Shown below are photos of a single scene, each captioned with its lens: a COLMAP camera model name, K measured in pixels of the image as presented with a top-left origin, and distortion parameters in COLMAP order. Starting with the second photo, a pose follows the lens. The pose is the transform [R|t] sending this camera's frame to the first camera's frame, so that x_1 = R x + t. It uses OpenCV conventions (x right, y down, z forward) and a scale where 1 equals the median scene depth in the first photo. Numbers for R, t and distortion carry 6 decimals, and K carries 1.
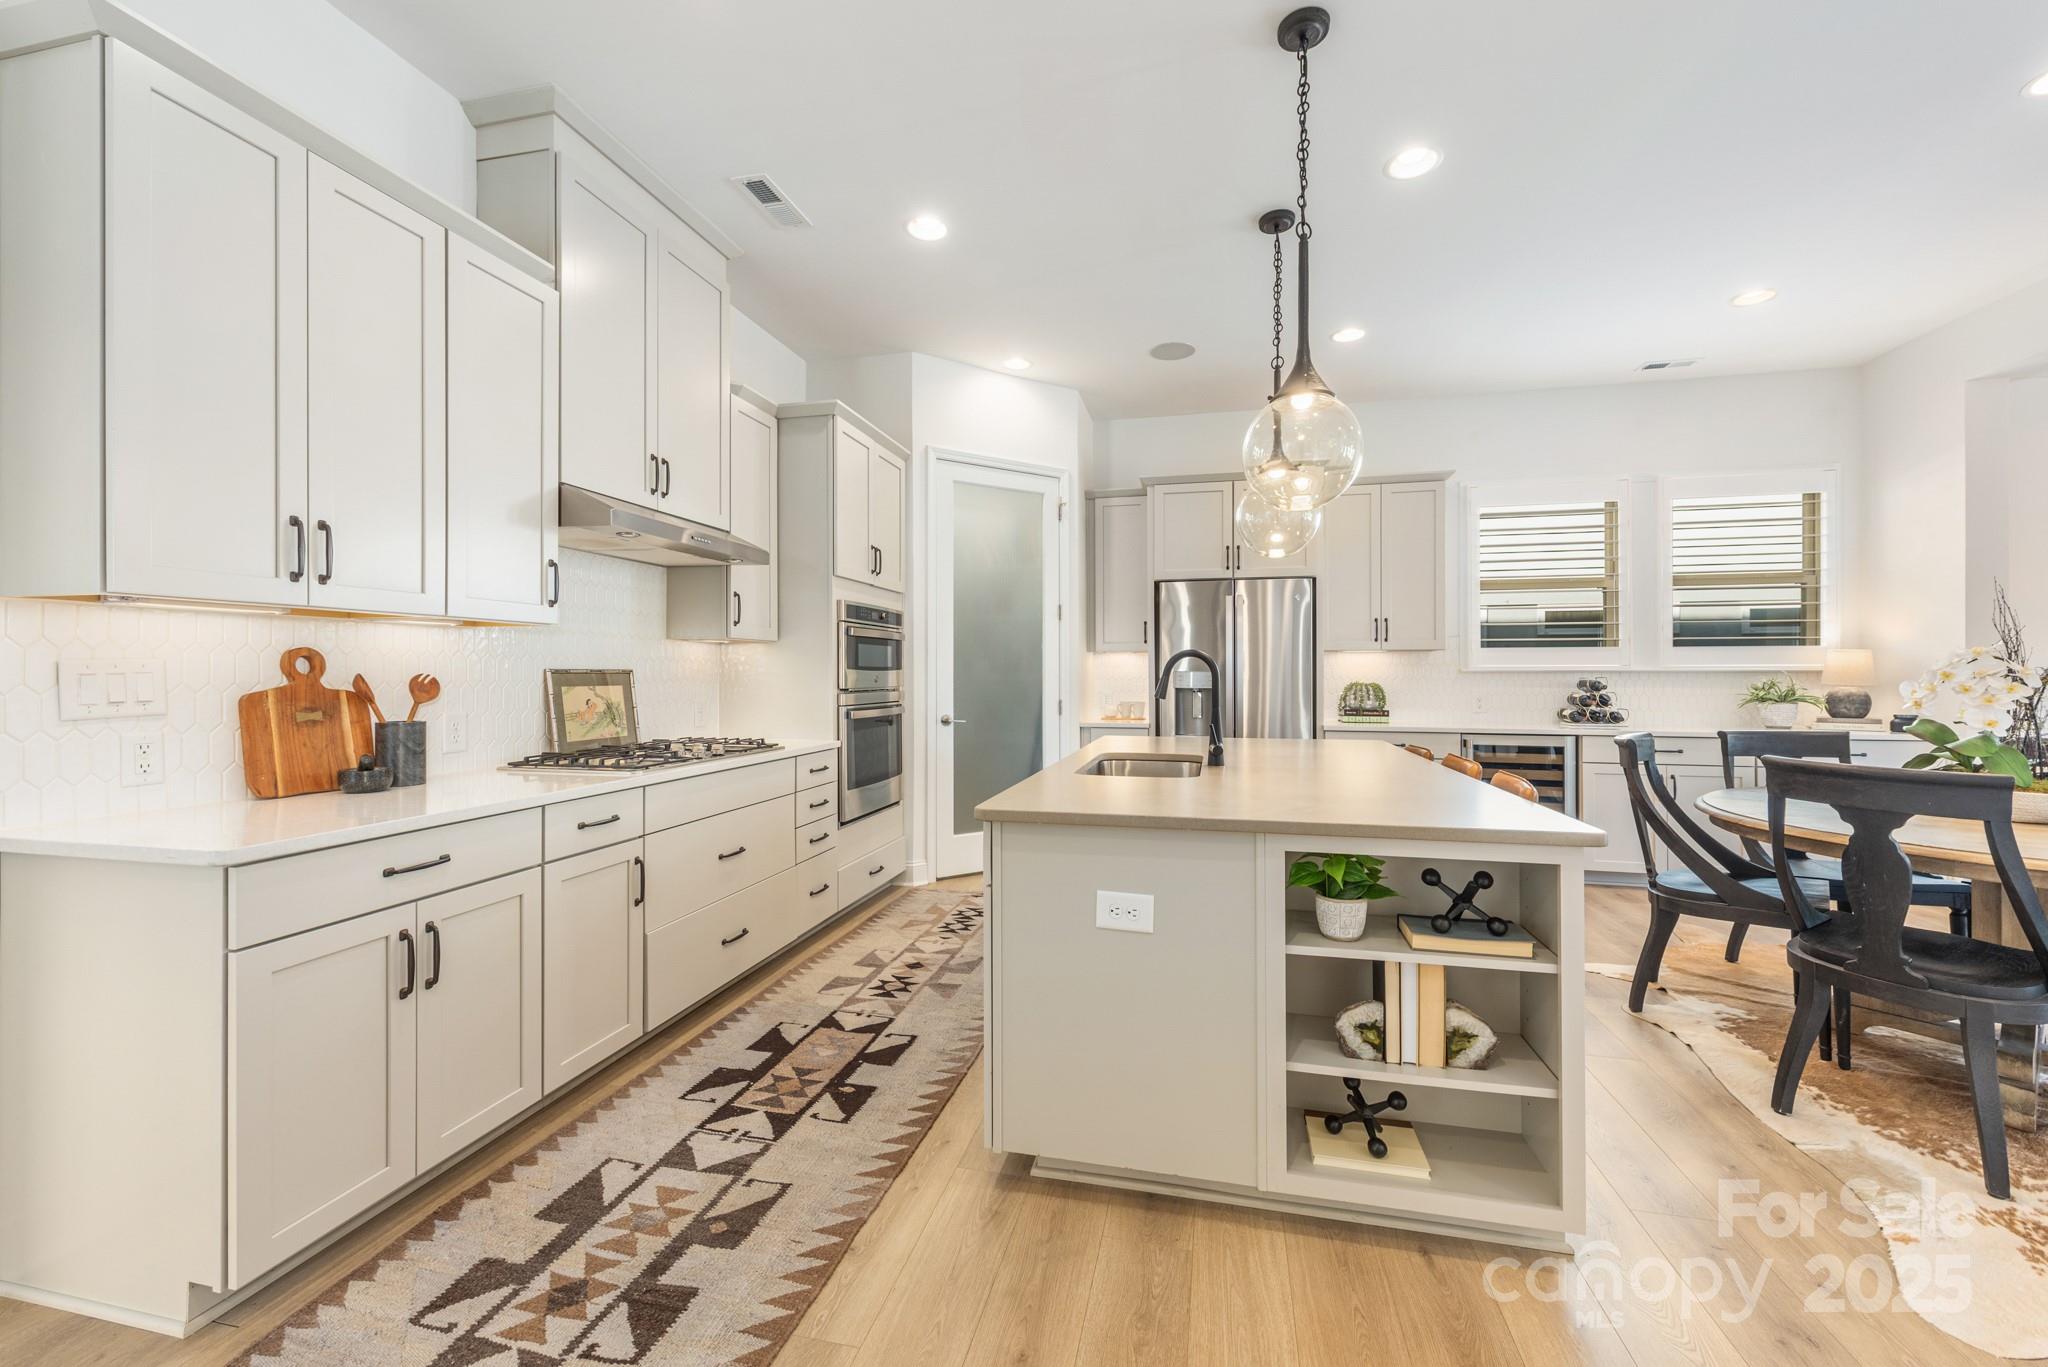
lens RADIAL K [[798.7, 0, 1035.9], [0, 798.7, 673.1], [0, 0, 1]] dist [0.008543, -0.002783]
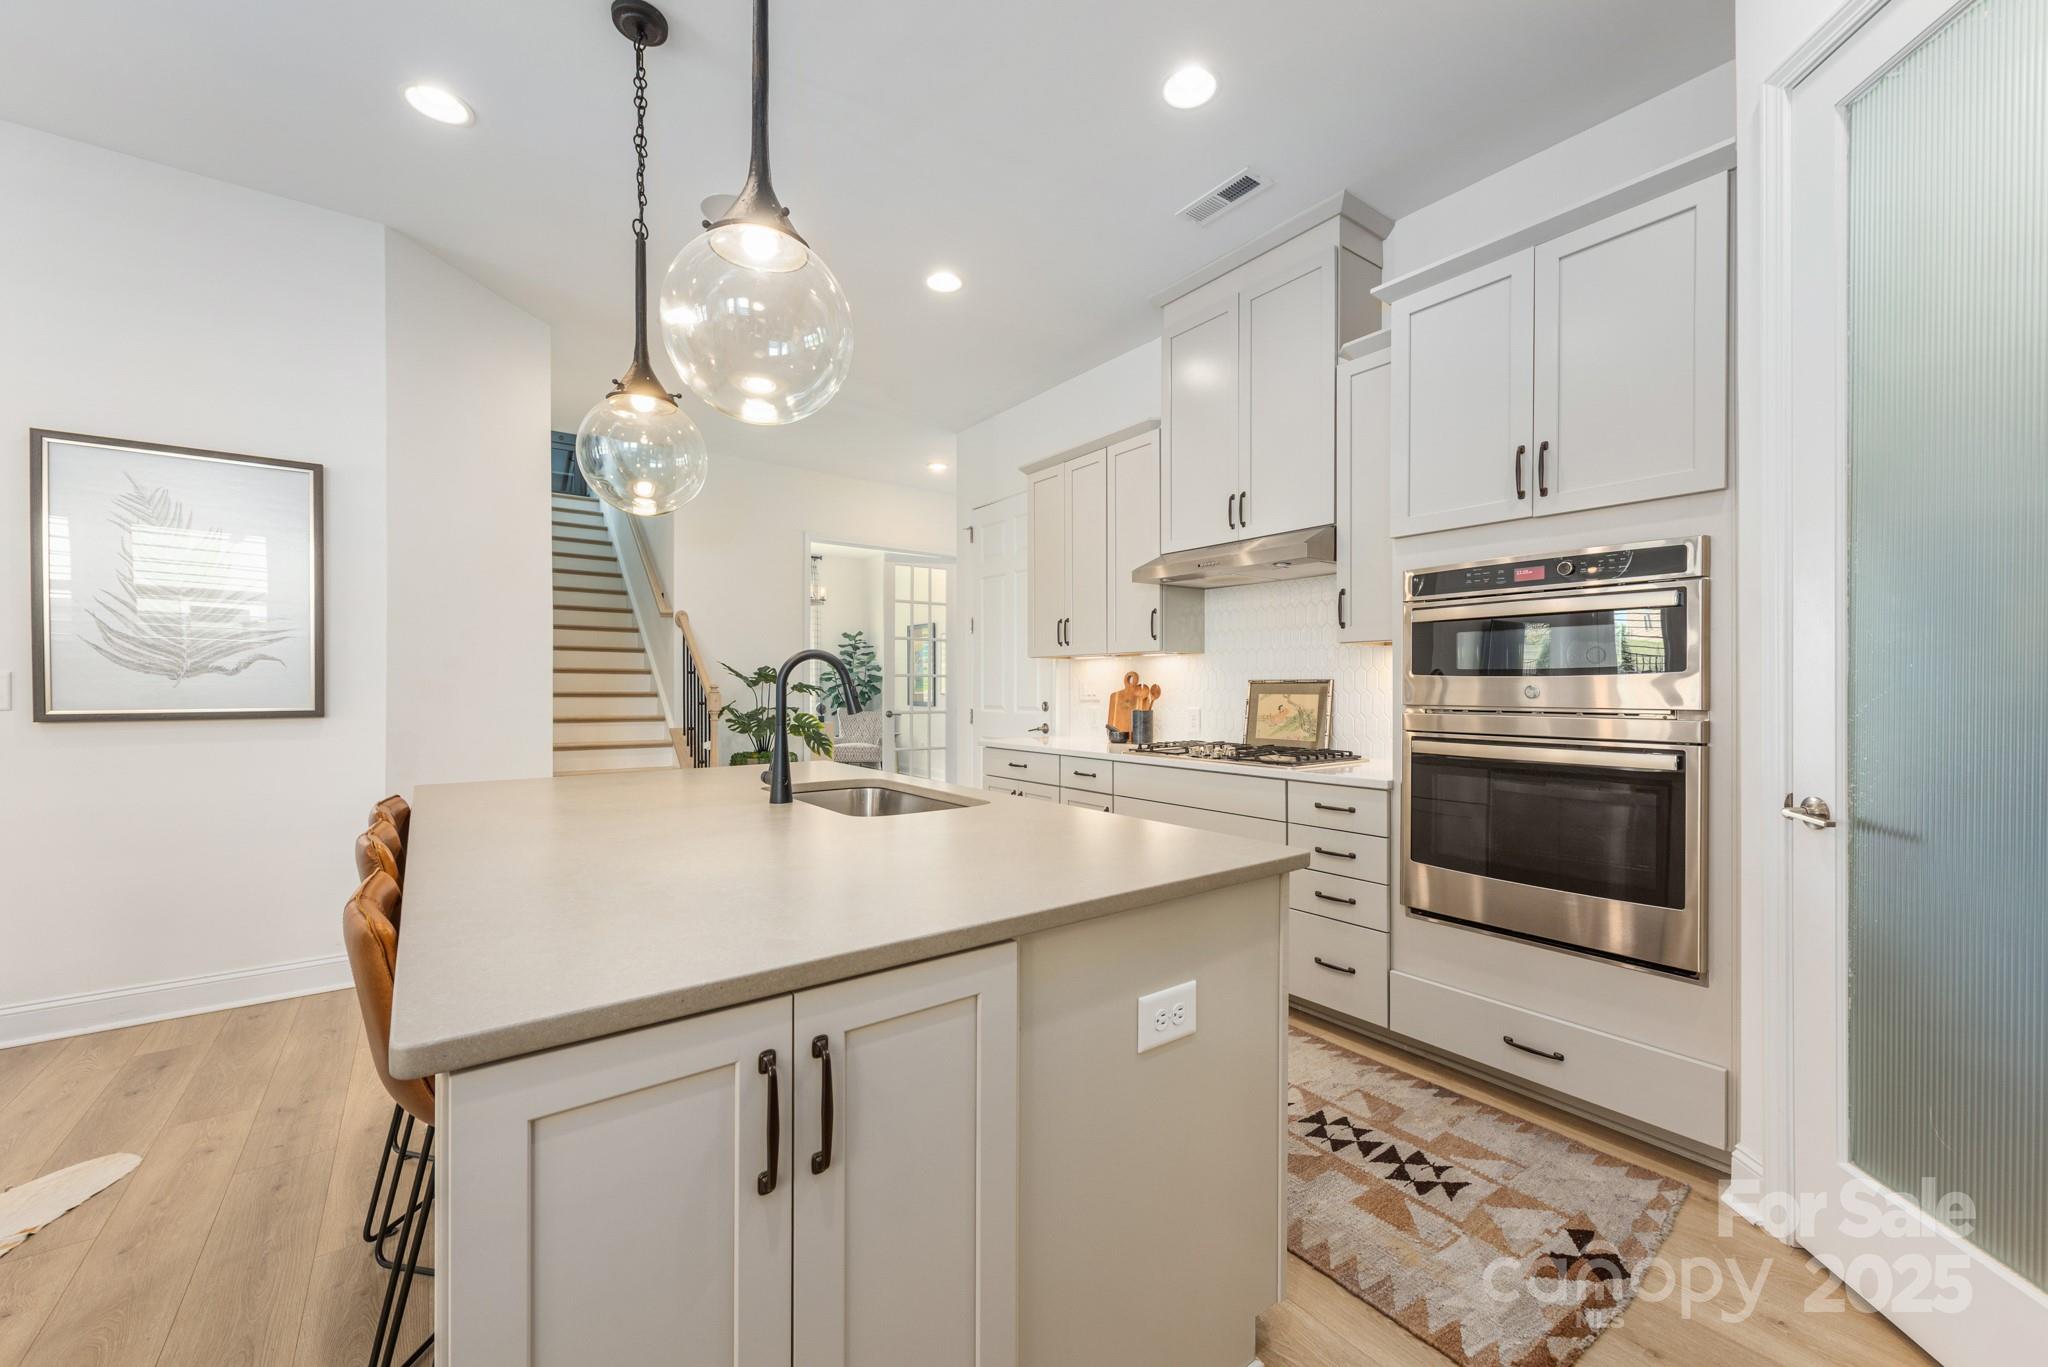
lens RADIAL K [[798.7, 0, 1032.8], [0, 798.7, 688.3], [0, 0, 1]] dist [0.008543, -0.002783]
pose [[-0.637880, 0.002213, -0.770133, 0.604500], [0.001723, 0.999997, 0.001446, 0.005883], [0.770134, -0.000405, -0.637882, 1.535293]]
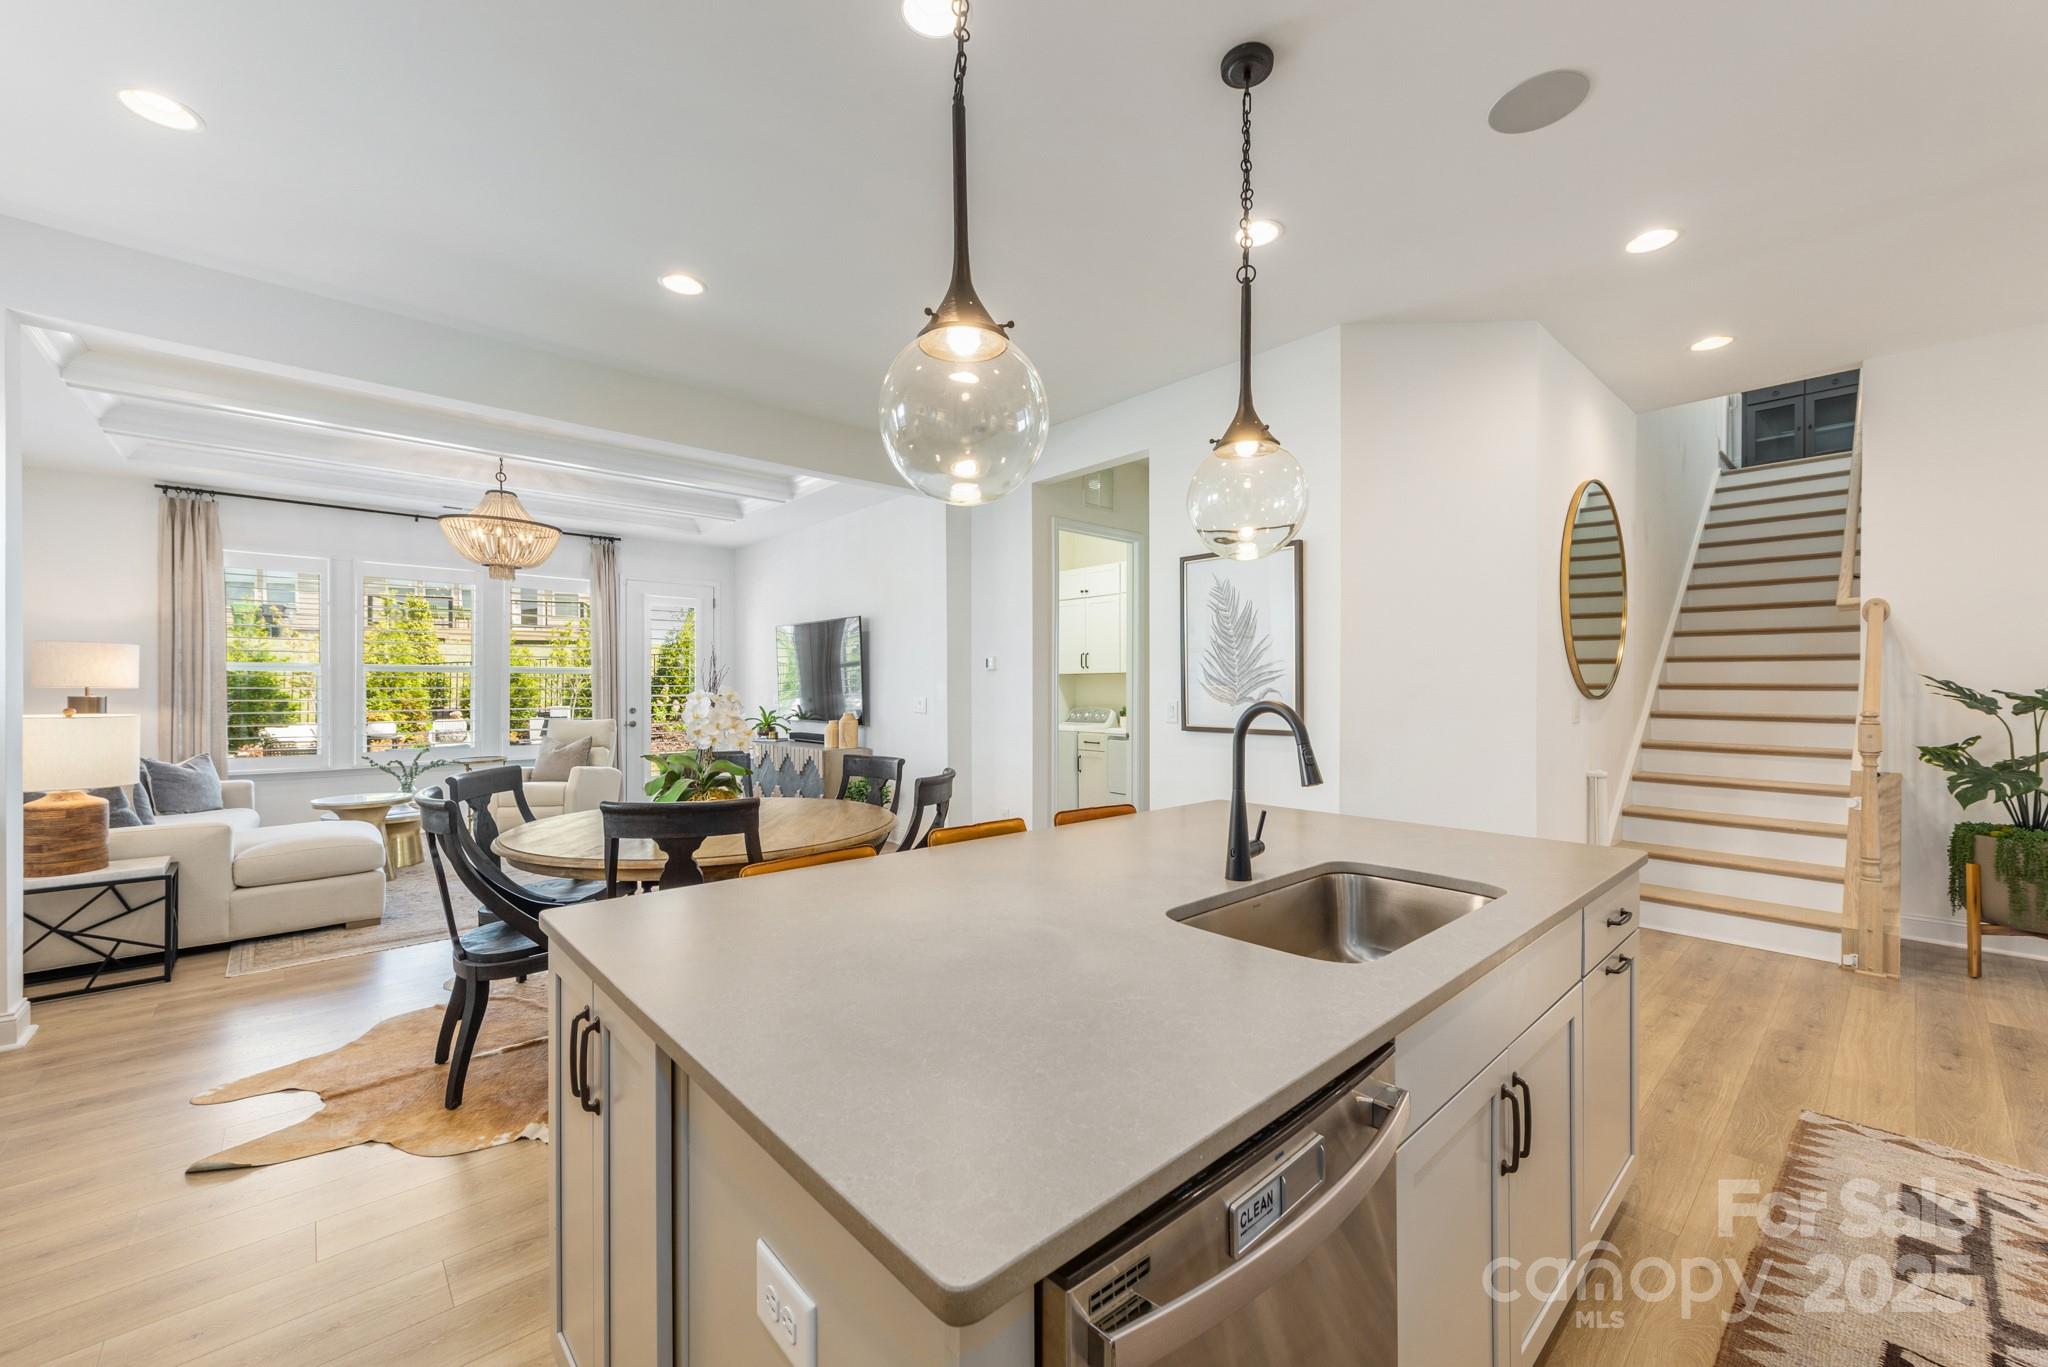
lens RADIAL K [[798.7, 0, 1038.7], [0, 798.7, 691.1], [0, 0, 1]] dist [0.008543, -0.002783]
pose [[-0.825722, -0.002210, 0.564074, -0.002547], [-0.000846, 0.999996, 0.002679, -0.035038], [-0.564077, 0.001735, -0.825720, 1.503702]]
